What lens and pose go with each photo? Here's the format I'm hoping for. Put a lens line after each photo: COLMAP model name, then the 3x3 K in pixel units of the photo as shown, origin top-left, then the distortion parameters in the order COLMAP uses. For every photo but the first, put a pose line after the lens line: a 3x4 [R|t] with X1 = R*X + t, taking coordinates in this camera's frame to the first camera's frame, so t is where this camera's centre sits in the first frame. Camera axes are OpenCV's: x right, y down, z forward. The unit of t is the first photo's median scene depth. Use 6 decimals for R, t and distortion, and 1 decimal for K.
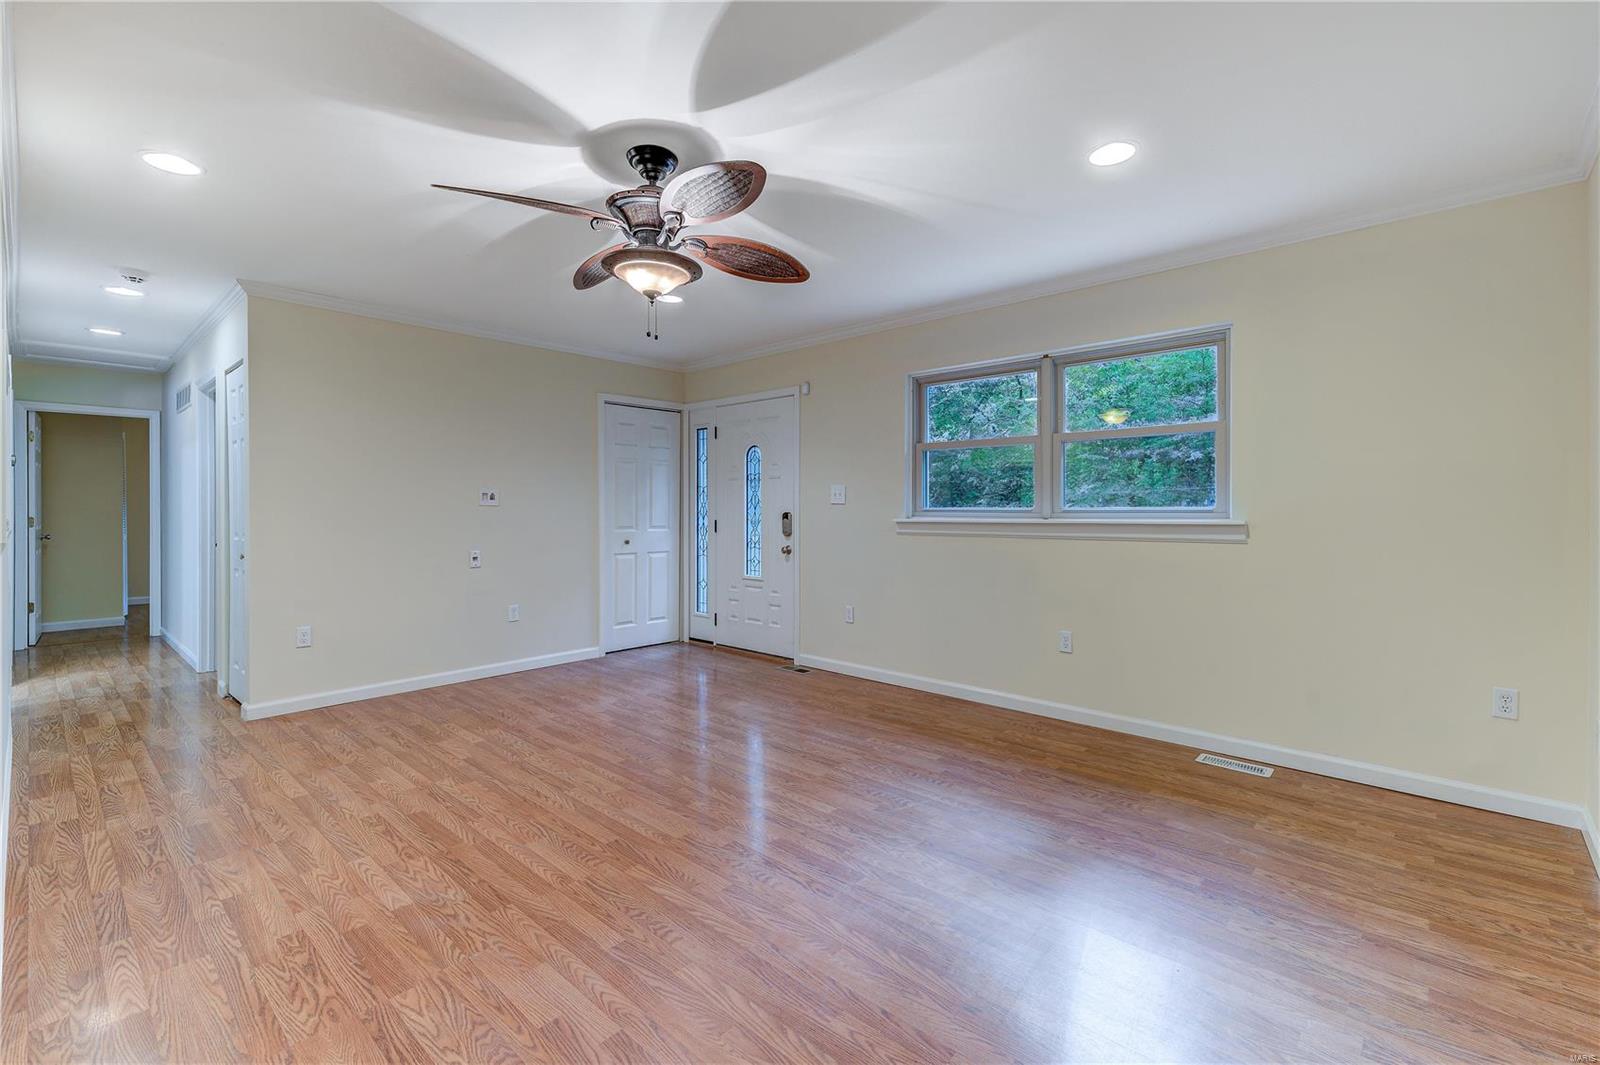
lens RADIAL K [[703.3, 0, 827.6], [0, 703.3, 508.5], [0, 0, 1]] dist [0.012081, -0.000458]
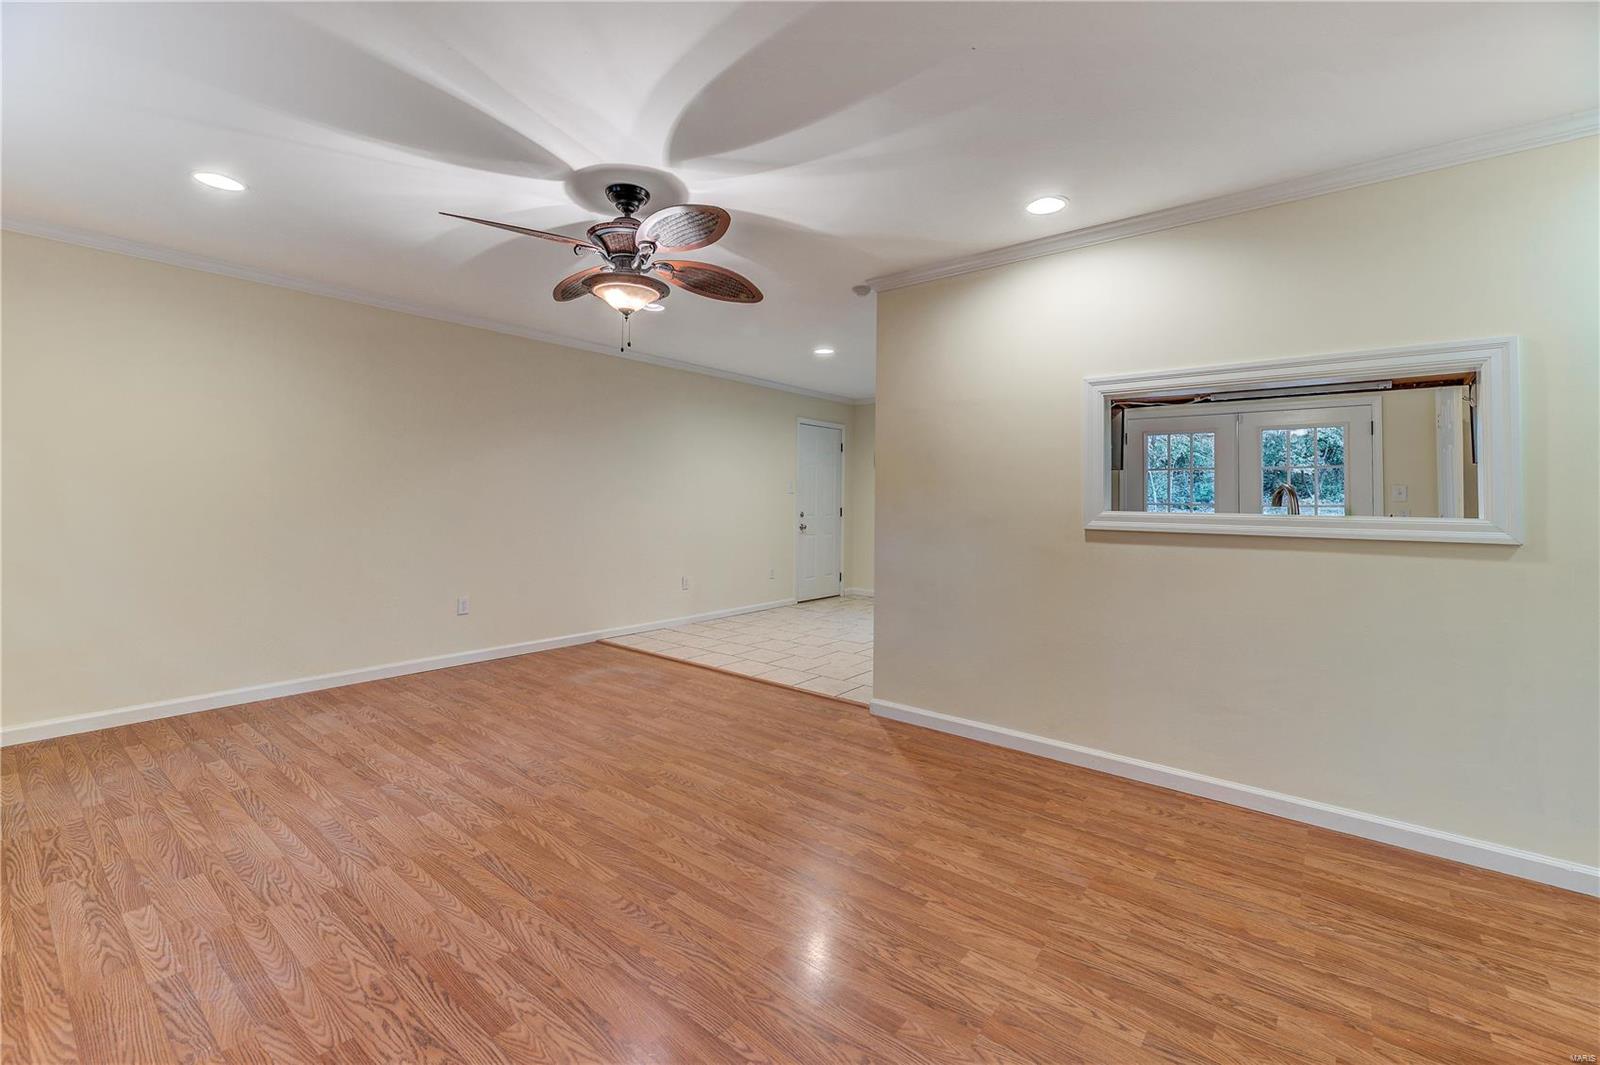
lens RADIAL K [[679.2, 0, 781.8], [0, 679.2, 491.5], [0, 0, 1]] dist [0.009295, -0.001405]
pose [[-0.999770, -0.014467, -0.015812, -0.379100], [-0.014266, 0.999816, -0.012785, 0.002332], [0.015994, -0.012557, -0.999793, 1.627391]]
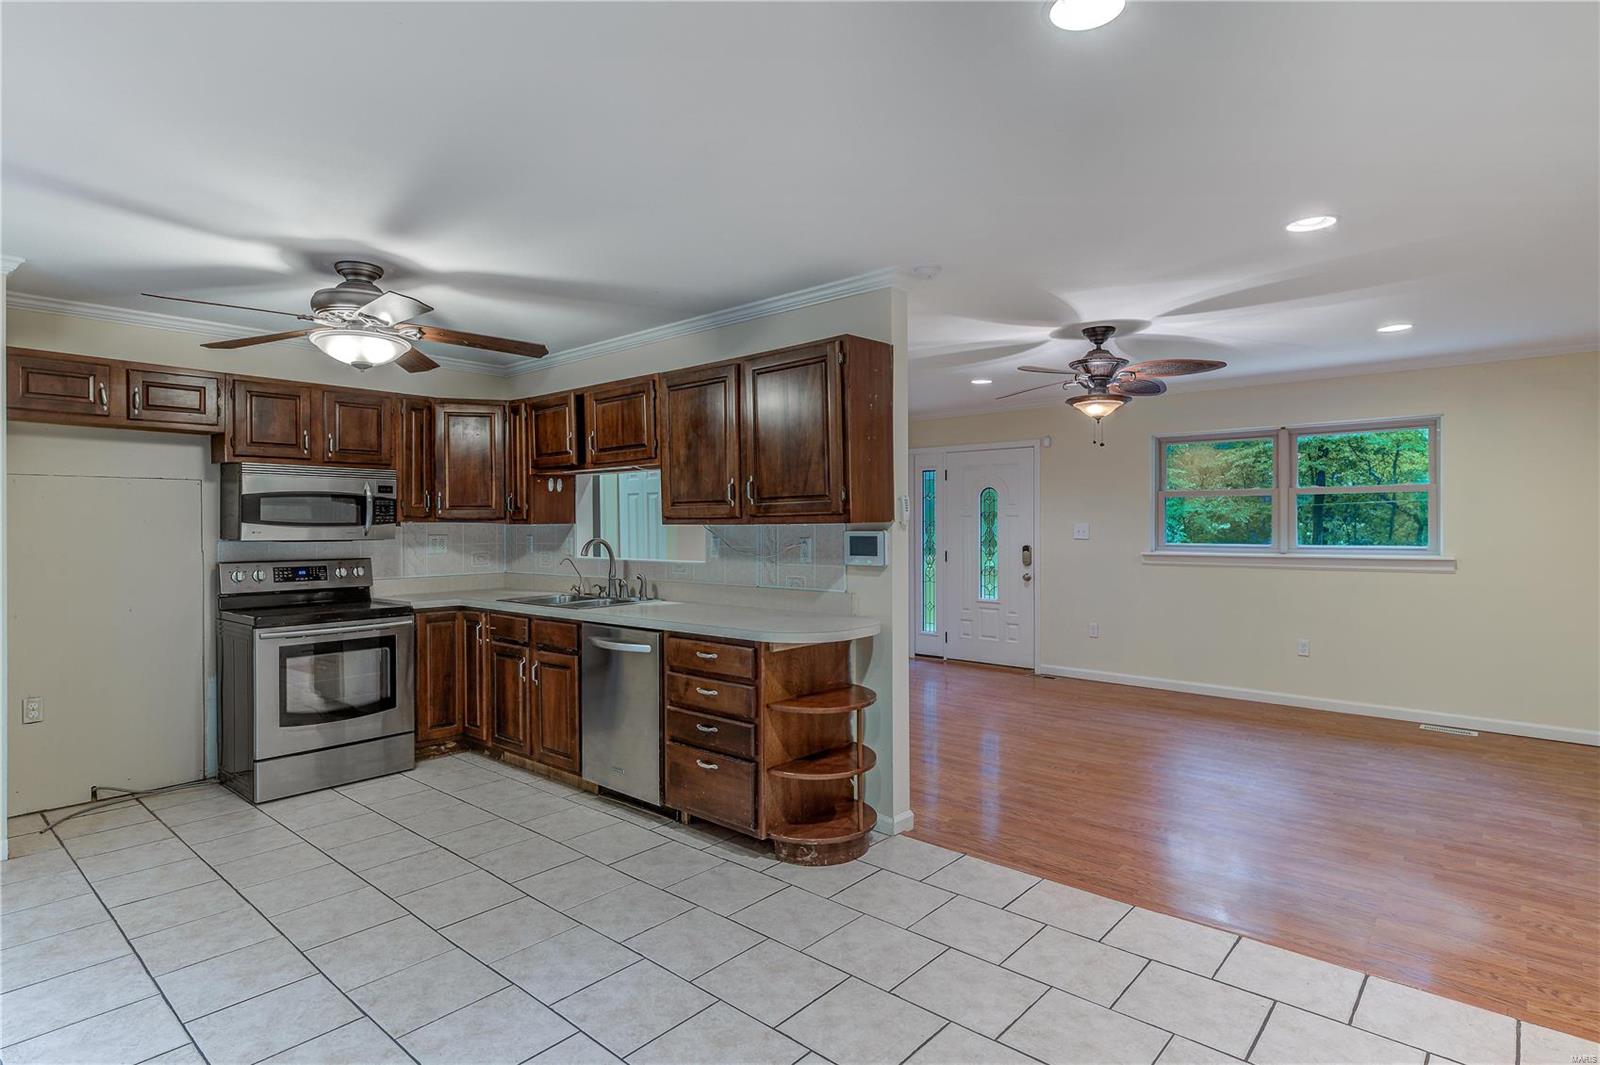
lens RADIAL K [[844.2, 0, 796.4], [0, 844.2, 524.7], [0, 0, 1]] dist [0.003490, -0.000041]
pose [[0.999987, -0.002939, -0.004114, -0.711902], [0.002957, 0.999986, 0.004414, -0.059670], [0.004101, -0.004426, 0.999982, -0.684511]]
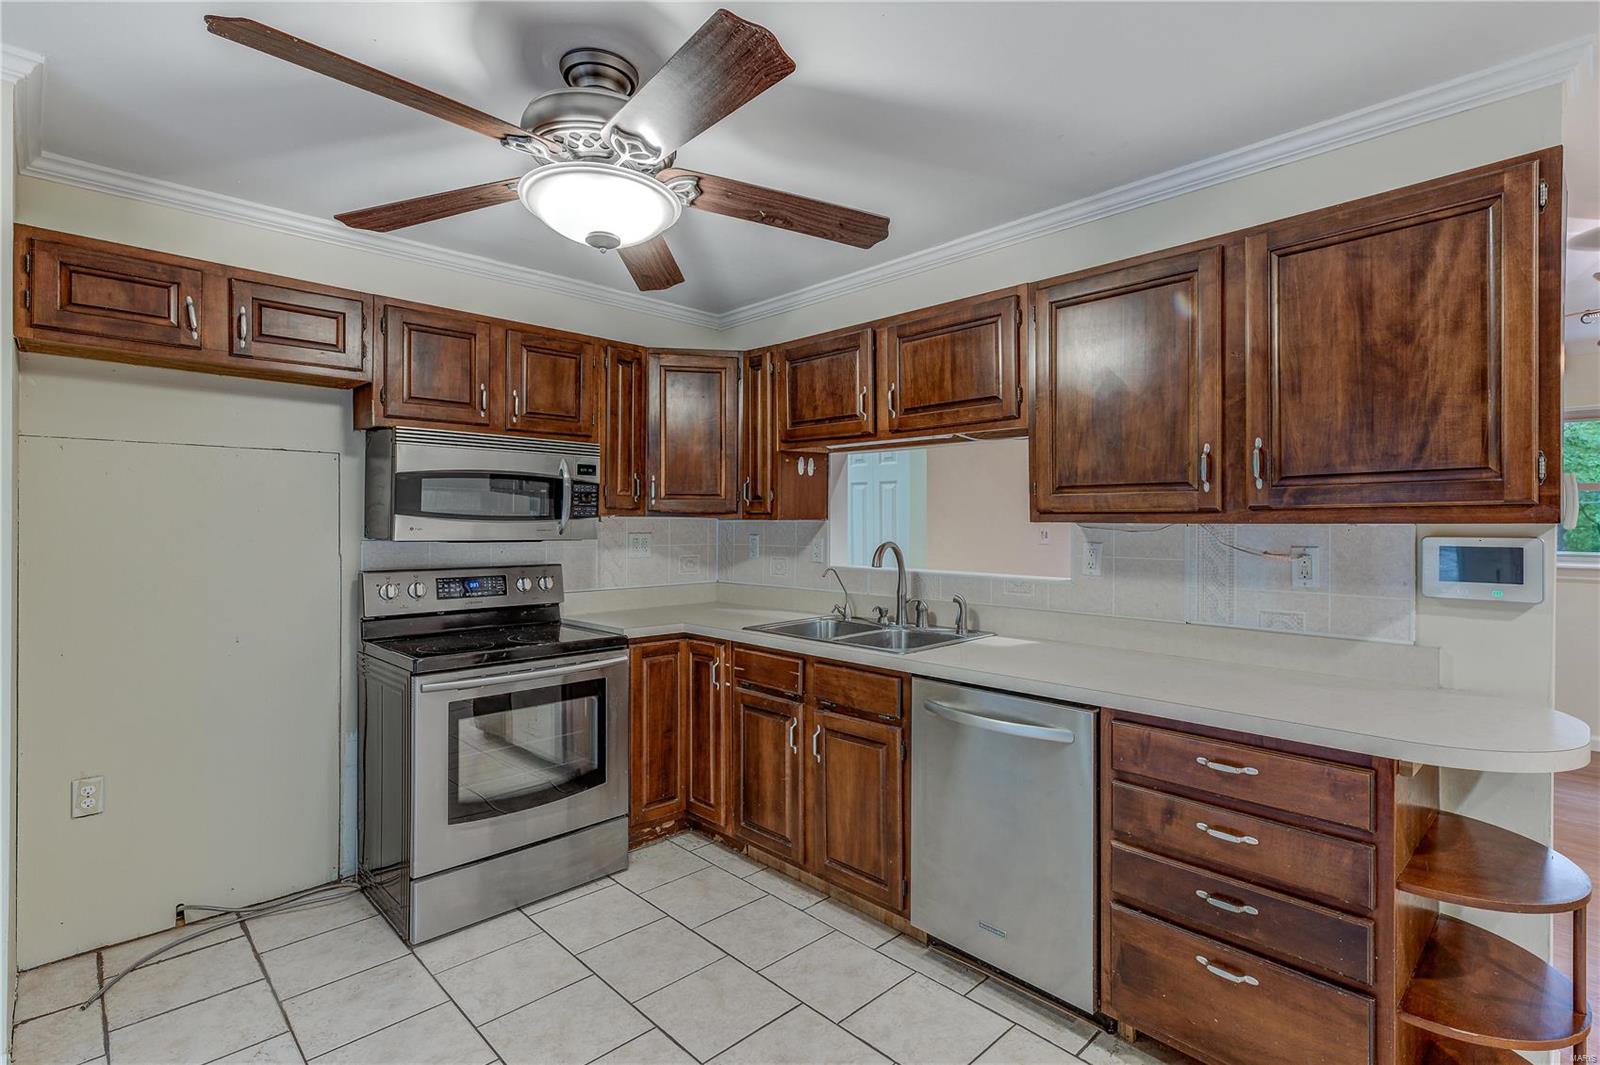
lens RADIAL K [[752.6, 0, 809.9], [0, 752.6, 522.5], [0, 0, 1]] dist [0.010098, -0.001543]
pose [[0.997363, 0.005129, -0.072396, -1.090069], [-0.004820, 0.999979, 0.004434, -0.056754], [0.072417, -0.004073, 0.997366, -0.129708]]
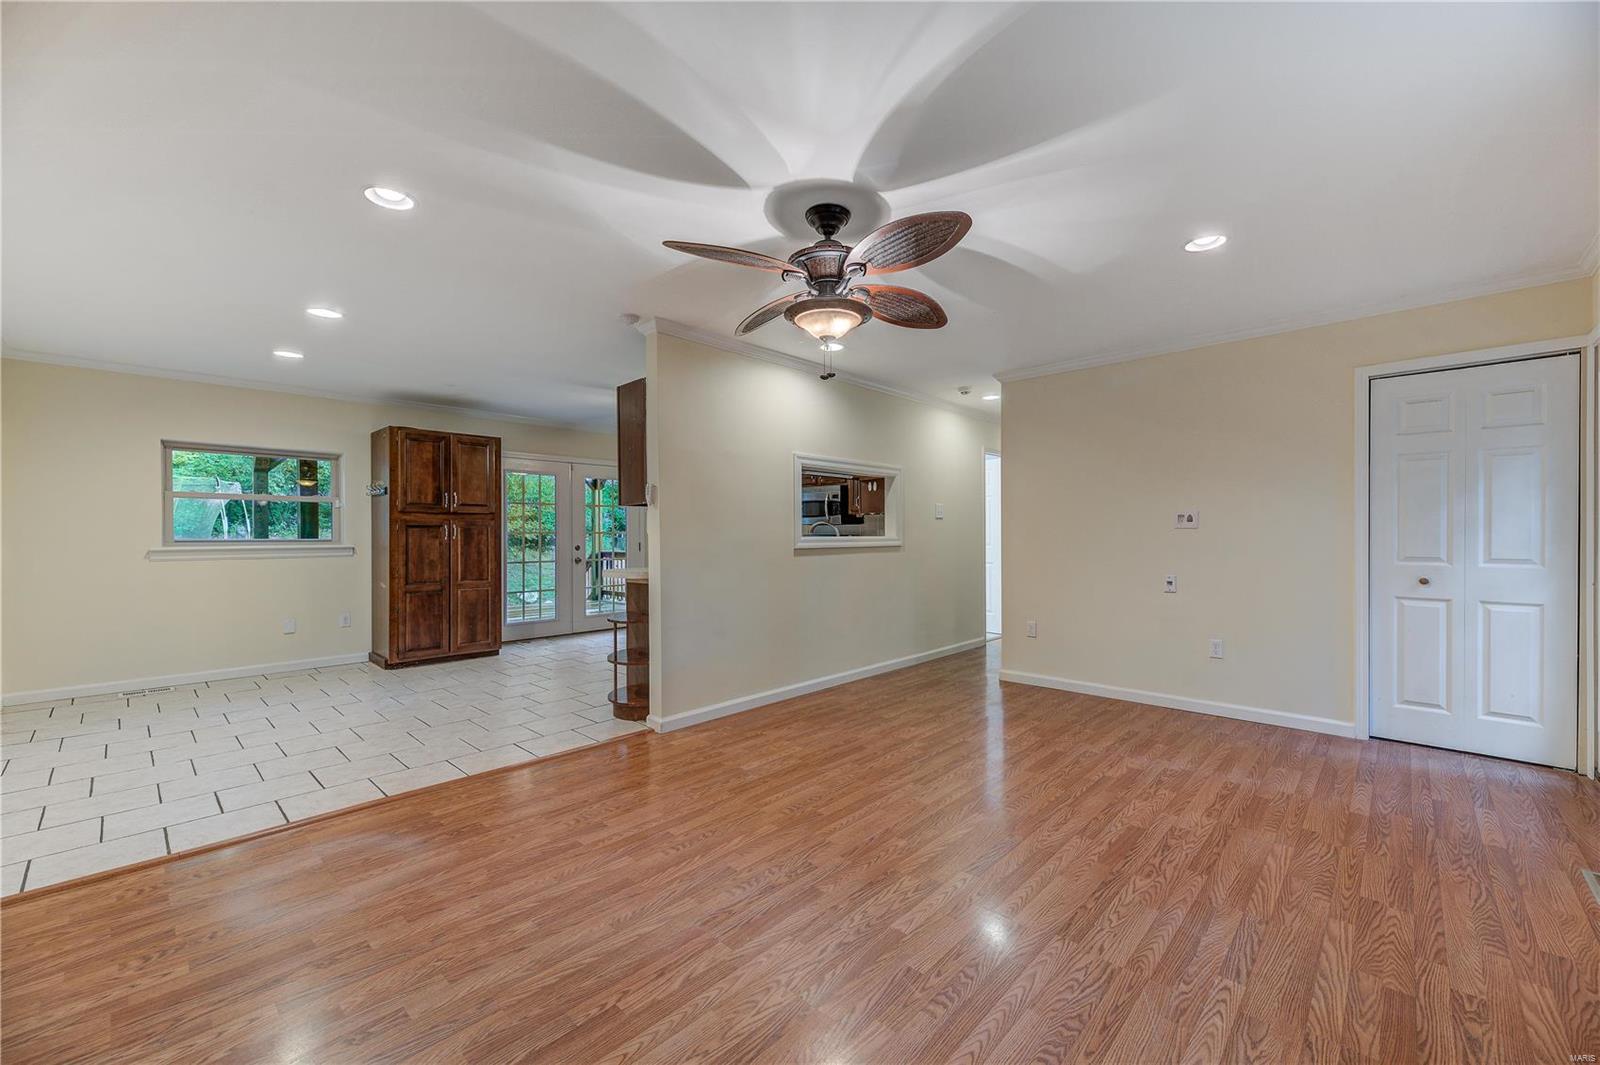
lens RADIAL K [[640.3, 0, 806.0], [0, 640.3, 534.7], [0, 0, 1]] dist [0.009253, -0.000274]
pose [[-0.042742, 0.003183, -0.999081, 0.597941], [0.005646, 0.999980, 0.002945, -0.001834], [0.999070, -0.005515, -0.042759, 0.788676]]
